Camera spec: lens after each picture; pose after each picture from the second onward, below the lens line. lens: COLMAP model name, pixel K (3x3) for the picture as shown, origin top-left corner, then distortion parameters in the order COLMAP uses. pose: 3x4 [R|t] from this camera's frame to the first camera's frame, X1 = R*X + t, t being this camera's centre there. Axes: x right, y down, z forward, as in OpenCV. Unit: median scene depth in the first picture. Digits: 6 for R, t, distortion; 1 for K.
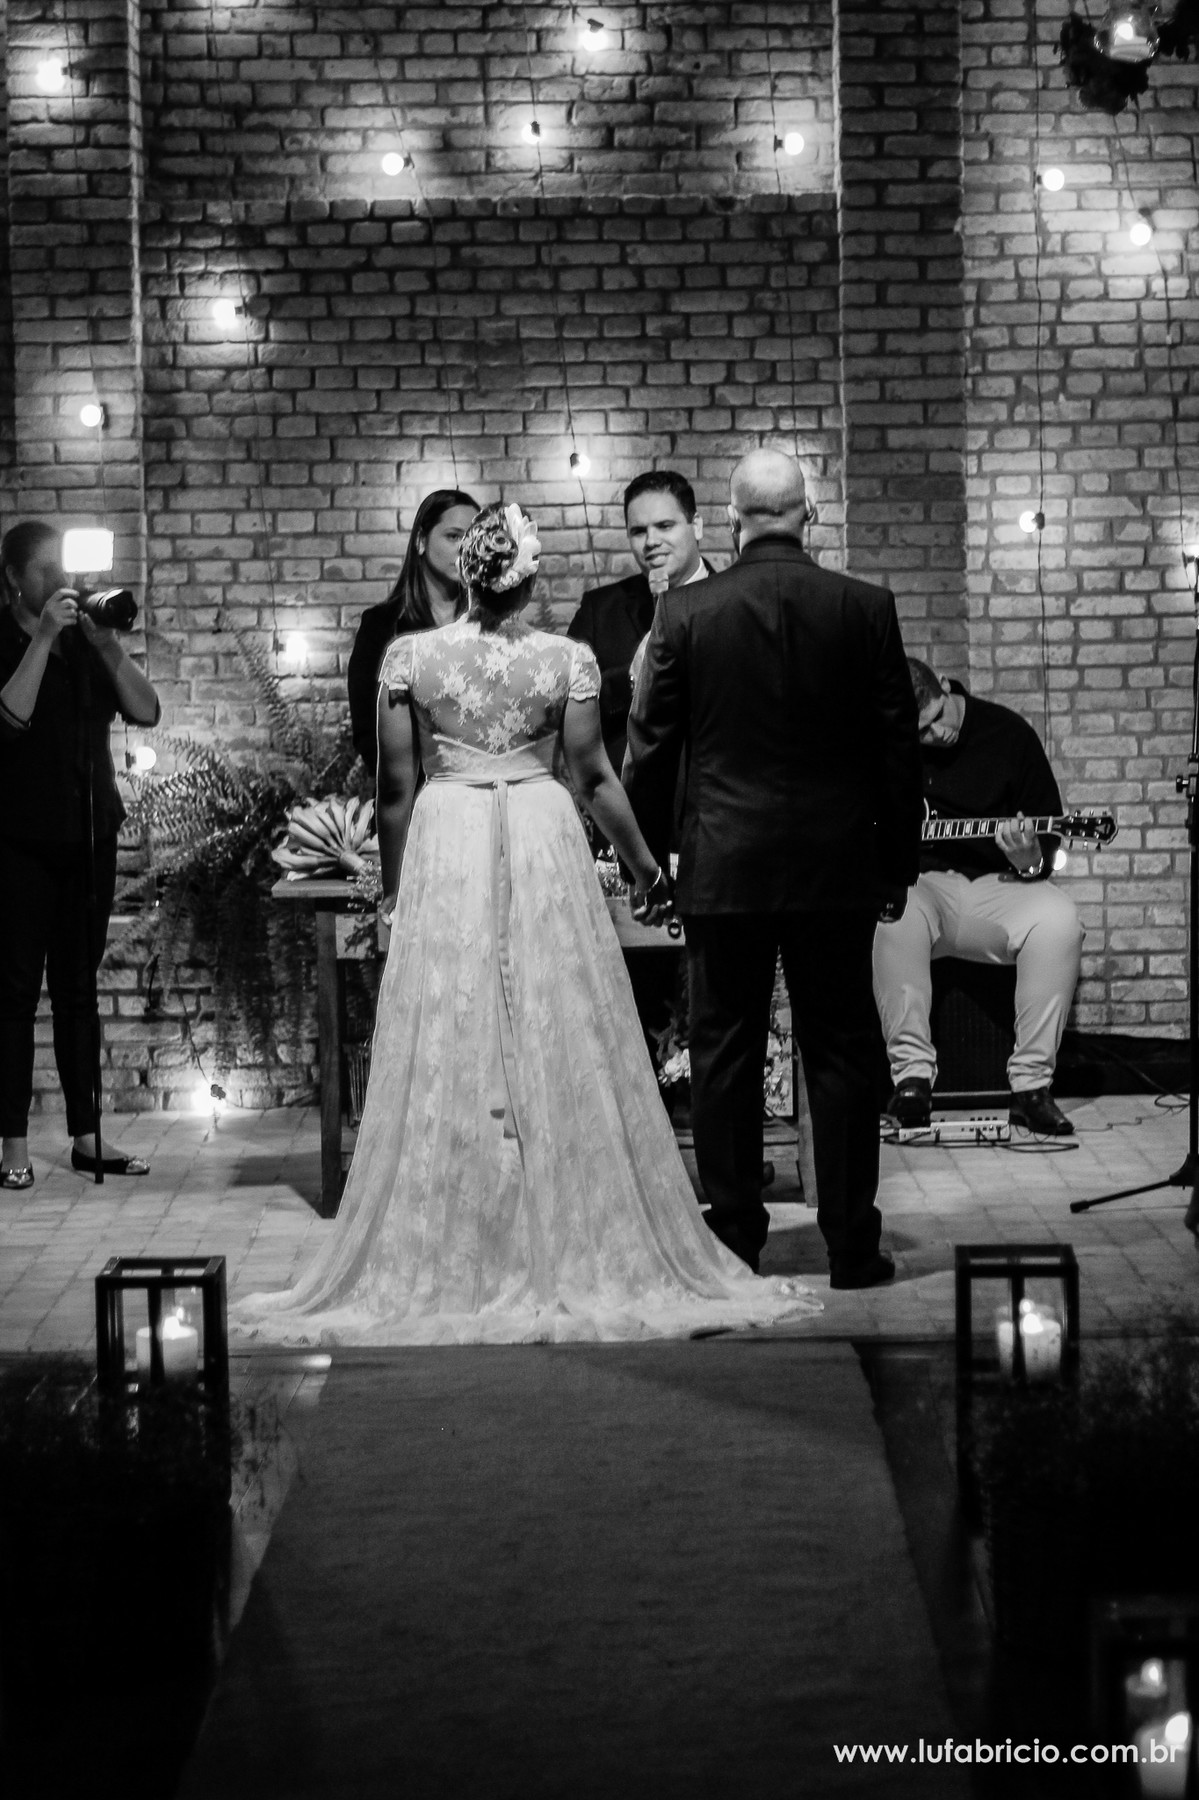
lens RADIAL K [[4377.2, 0, 618.4], [0, 4377.2, 903.1], [0, 0, 1]] dist [-0.072279, 0.000000]
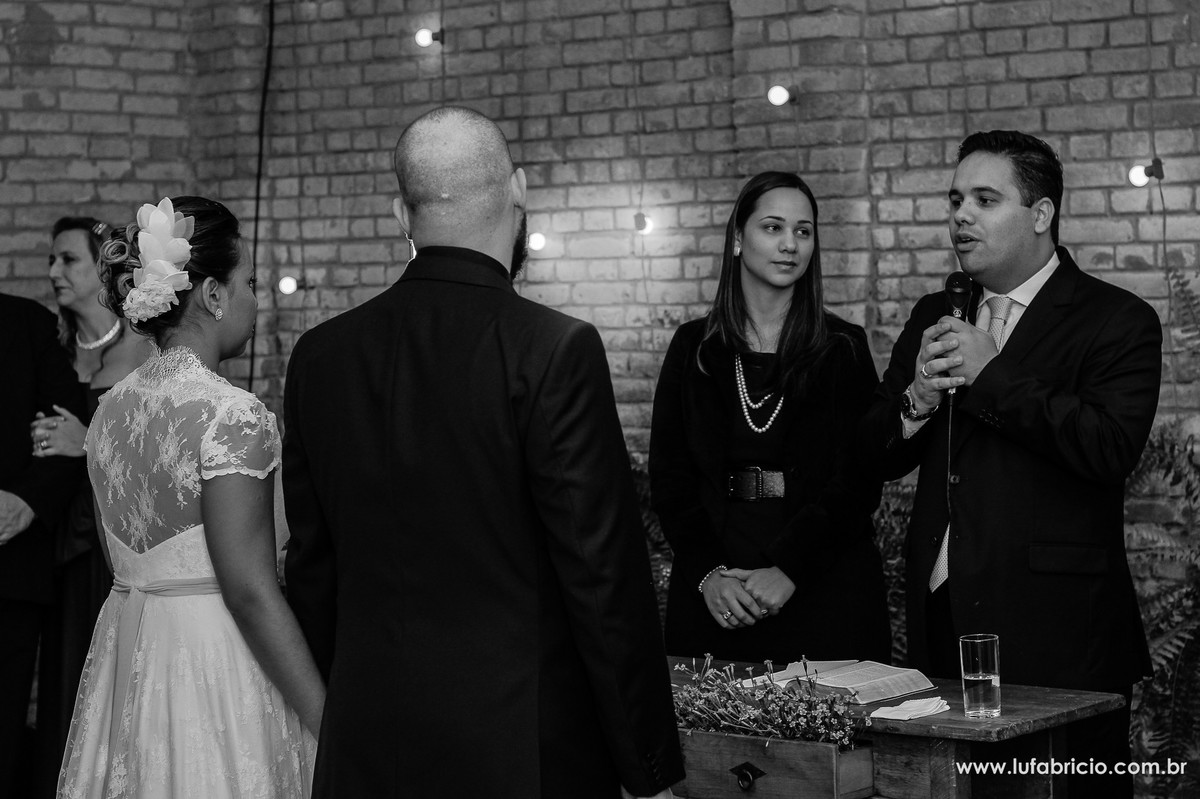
lens RADIAL K [[2918.1, 0, 599.7], [0, 2918.1, 396.4], [0, 0, 1]] dist [-0.072279, 0.000000]
pose [[0.738710, 0.022638, -0.673643, 0.260008], [-0.032380, 0.999474, -0.001920, -0.045099], [0.673245, 0.023231, 0.739055, 0.515679]]
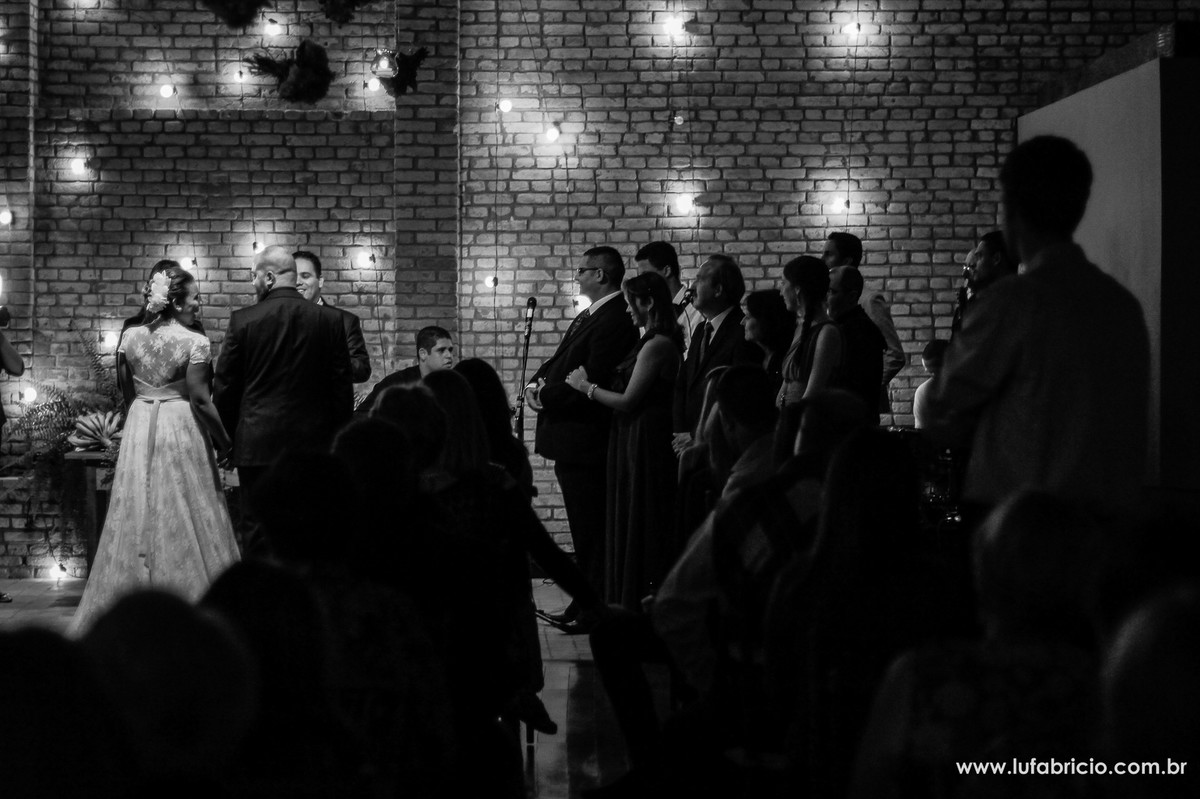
lens RADIAL K [[2918.1, 0, 605.6], [0, 2918.1, 410.5], [0, 0, 1]] dist [-0.072279, 0.000000]
pose [[0.999319, 0.019281, 0.031460, 0.104960], [-0.017897, 0.998884, -0.043699, 0.025067], [-0.032267, 0.043106, 0.998549, -0.288800]]
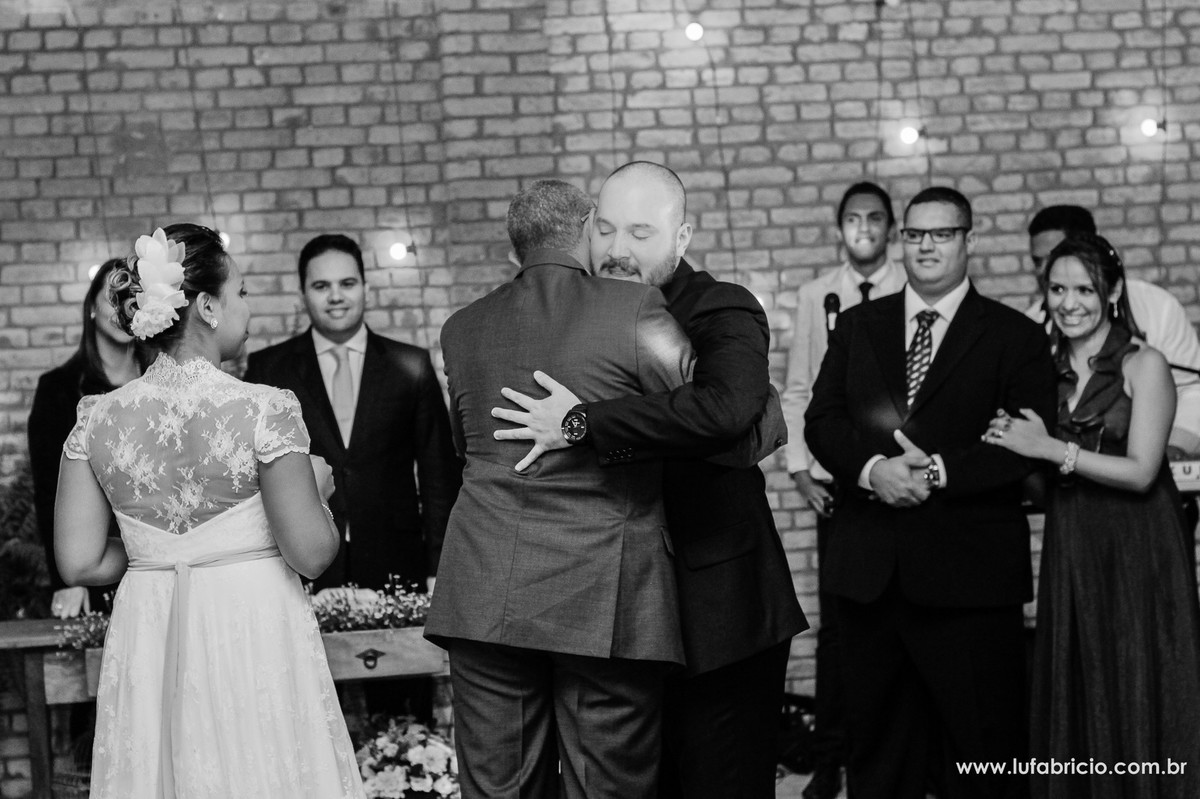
lens RADIAL K [[2918.1, 0, 599.5], [0, 2918.1, 393.5], [0, 0, 1]] dist [-0.072279, 0.000000]
pose [[0.985371, -0.034347, 0.166925, -0.039263], [0.043967, 0.997557, -0.054281, -0.014773], [-0.164653, 0.060826, 0.984474, 0.239169]]
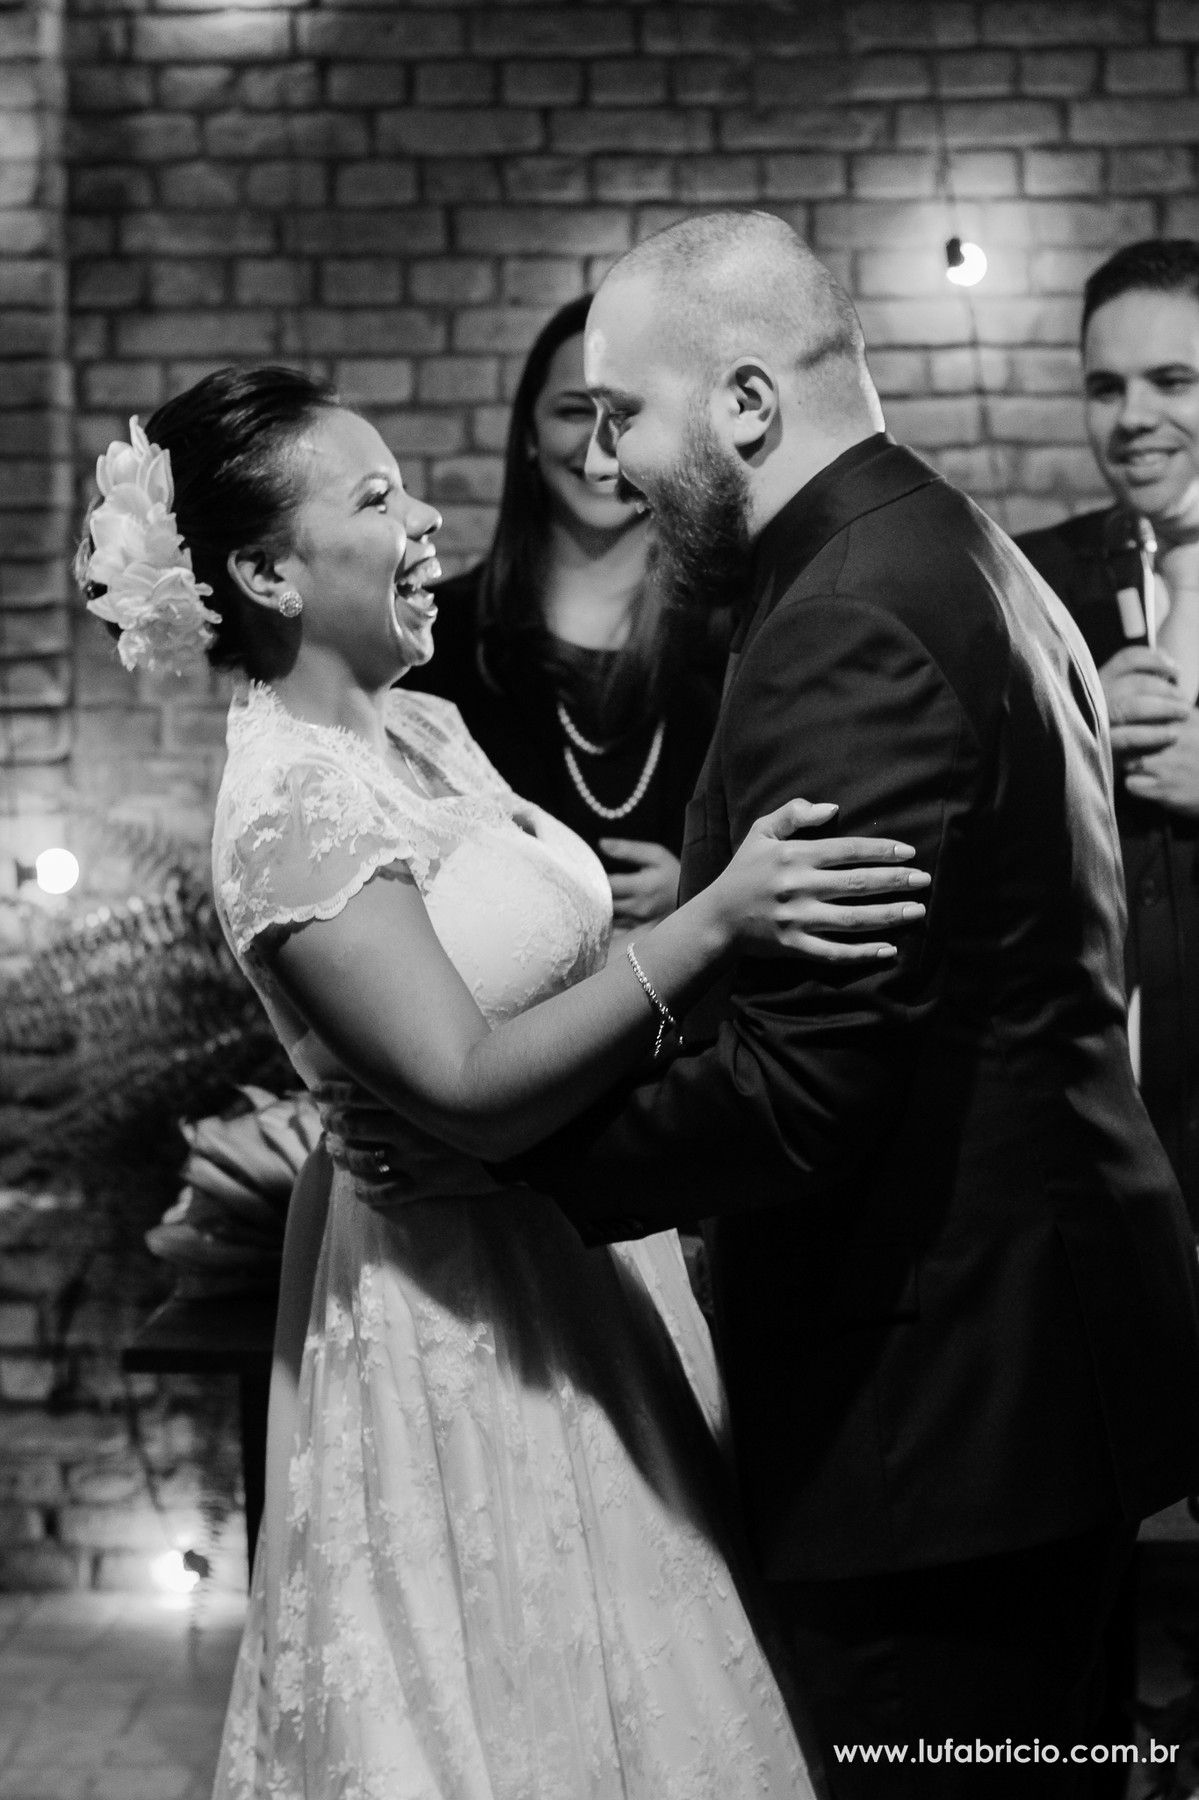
lens RADIAL K [[4377.2, 0, 590.8], [0, 4377.2, 903.0], [0, 0, 1]] dist [-0.072279, 0.000000]
pose [[0.995654, 0.012211, -0.092324, -0.004397], [-0.009880, 0.999622, 0.025659, -0.042045], [0.092603, -0.024635, 0.995398, 0.518867]]
